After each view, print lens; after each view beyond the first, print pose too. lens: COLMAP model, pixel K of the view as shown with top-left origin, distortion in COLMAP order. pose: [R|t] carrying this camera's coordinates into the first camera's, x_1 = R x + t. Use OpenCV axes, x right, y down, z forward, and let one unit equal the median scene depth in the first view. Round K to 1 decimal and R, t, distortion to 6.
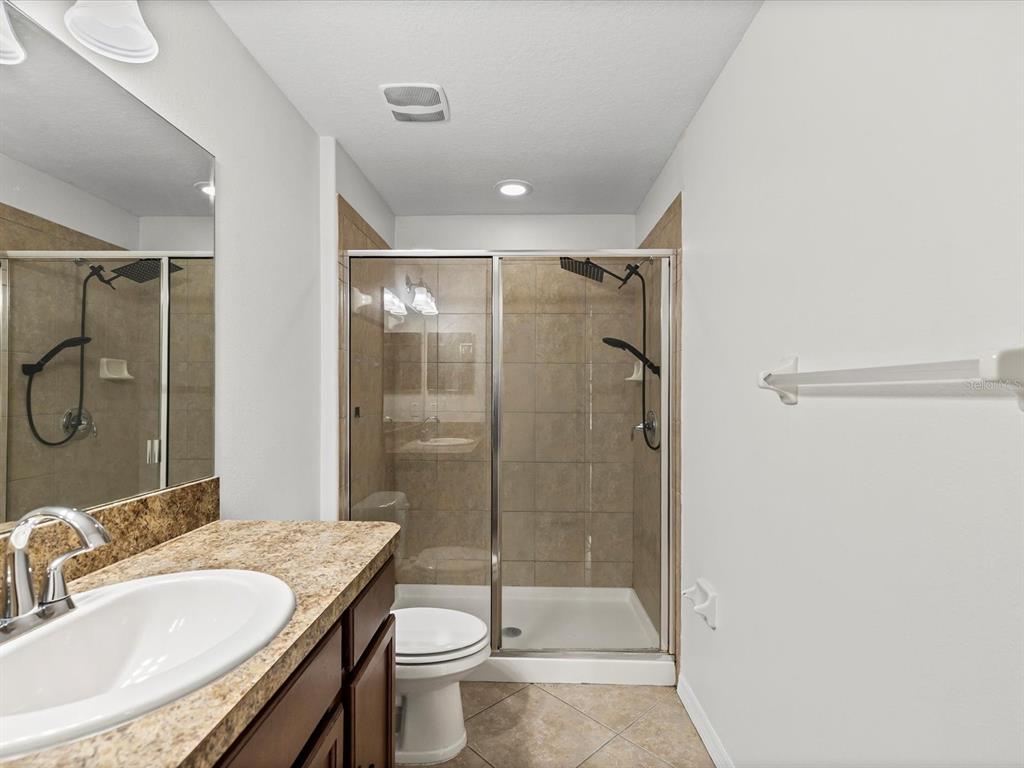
lens RADIAL K [[498.2, 0, 515.3], [0, 498.2, 392.4], [0, 0, 1]] dist [0.001685, 0.000331]
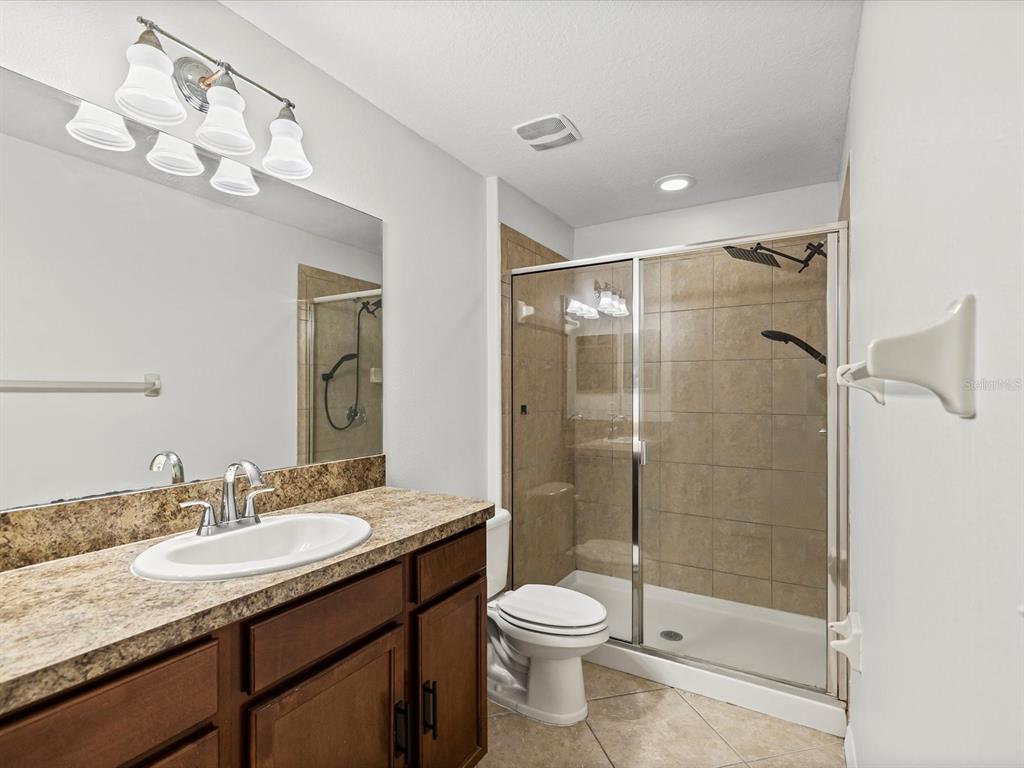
lens RADIAL K [[498.2, 0, 515.3], [0, 498.2, 392.4], [0, 0, 1]] dist [0.001685, 0.000331]
pose [[0.873412, -0.003102, -0.486972, 0.239351], [0.003279, 0.999995, -0.000489, 0.001051], [0.486971, -0.001169, 0.873417, -0.009362]]
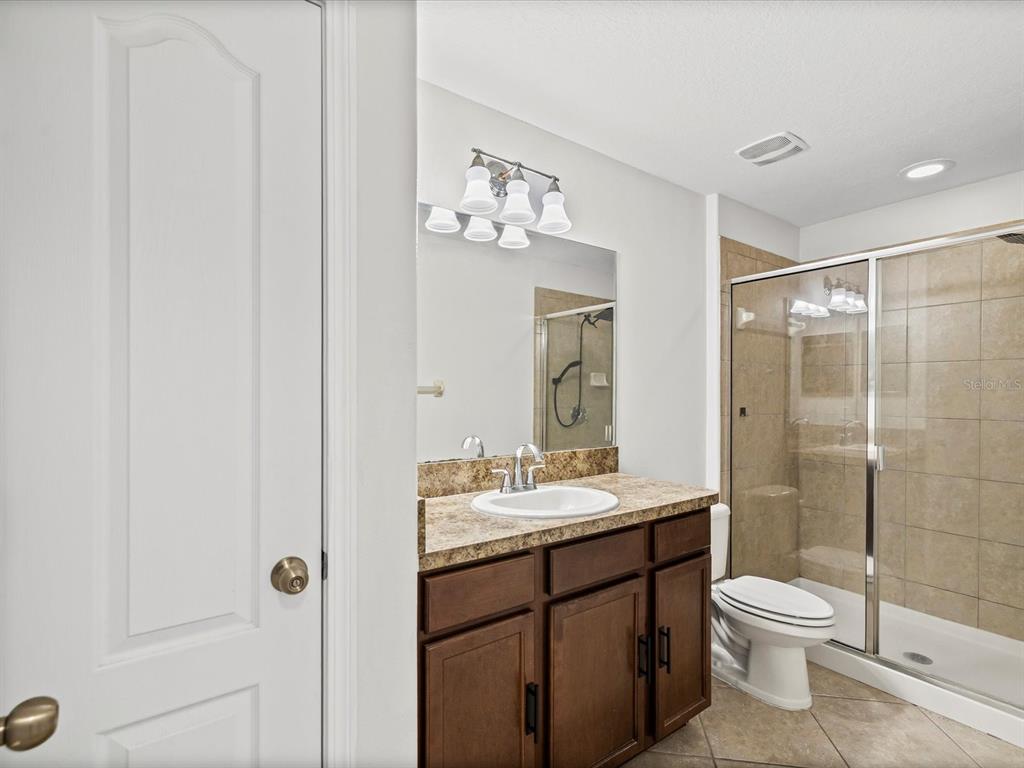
lens RADIAL K [[497.5, 0, 511.4], [0, 497.5, 395.2], [0, 0, 1]] dist [0.001989, 0.000202]
pose [[0.609886, 0.001543, -0.792487, 0.307598], [-0.001624, 0.999998, 0.000698, 0.000195], [0.792487, 0.000862, 0.609888, -0.173294]]
